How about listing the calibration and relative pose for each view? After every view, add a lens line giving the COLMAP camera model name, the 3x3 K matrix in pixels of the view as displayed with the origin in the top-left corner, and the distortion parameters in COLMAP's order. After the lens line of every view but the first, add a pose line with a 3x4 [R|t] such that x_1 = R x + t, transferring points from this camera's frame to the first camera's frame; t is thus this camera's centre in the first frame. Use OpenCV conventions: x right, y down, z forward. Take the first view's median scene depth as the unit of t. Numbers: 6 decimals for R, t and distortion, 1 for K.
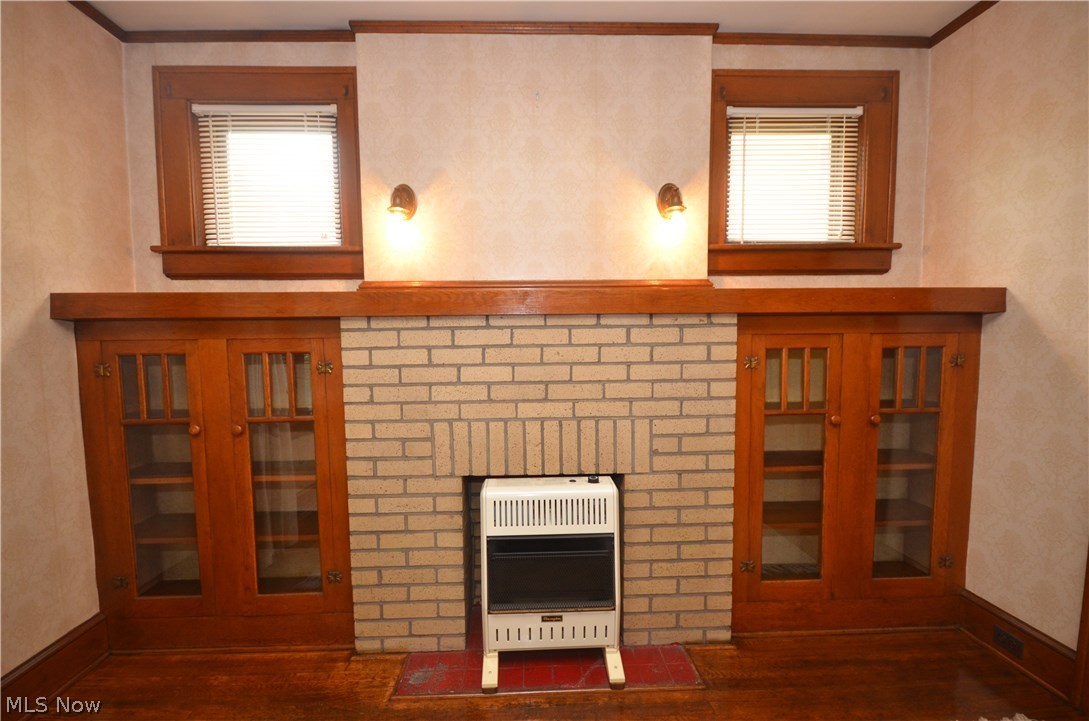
lens RADIAL K [[476.2, 0, 542.0], [0, 476.2, 372.1], [0, 0, 1]] dist [0.001342, -0.001406]
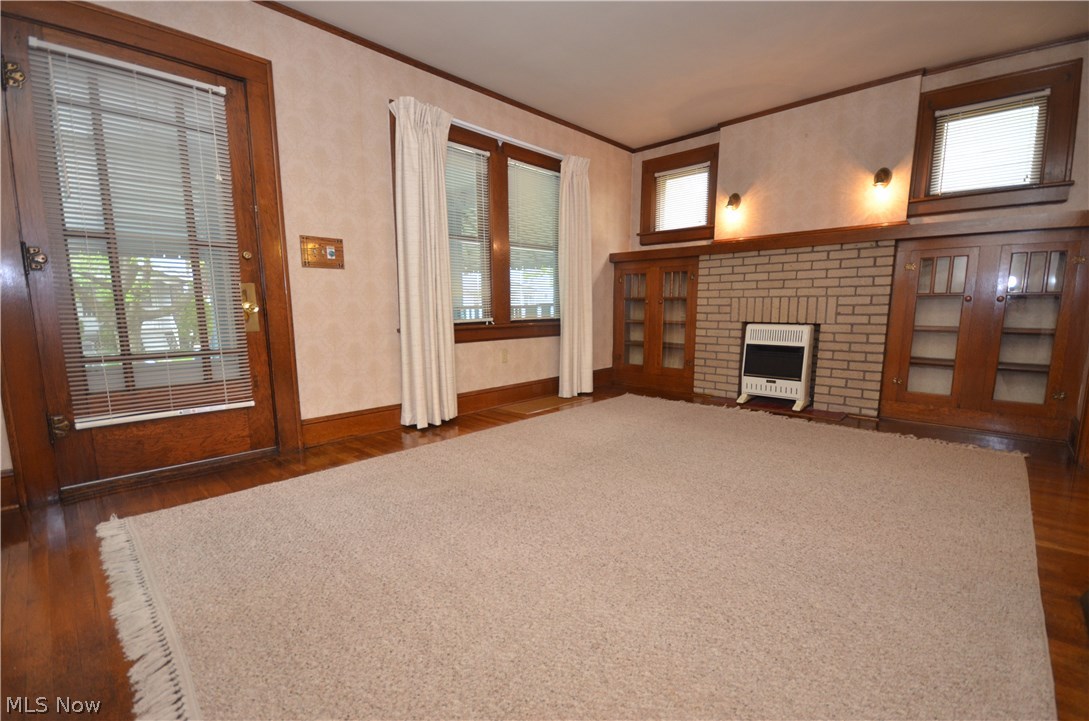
lens RADIAL K [[476.2, 0, 538.1], [0, 476.2, 371.6], [0, 0, 1]] dist [0.001342, -0.001406]
pose [[0.681627, 0.110367, -0.723329, 0.856494], [-0.059021, 0.993631, 0.095991, 0.293991], [0.729316, -0.022738, 0.683799, -1.312456]]
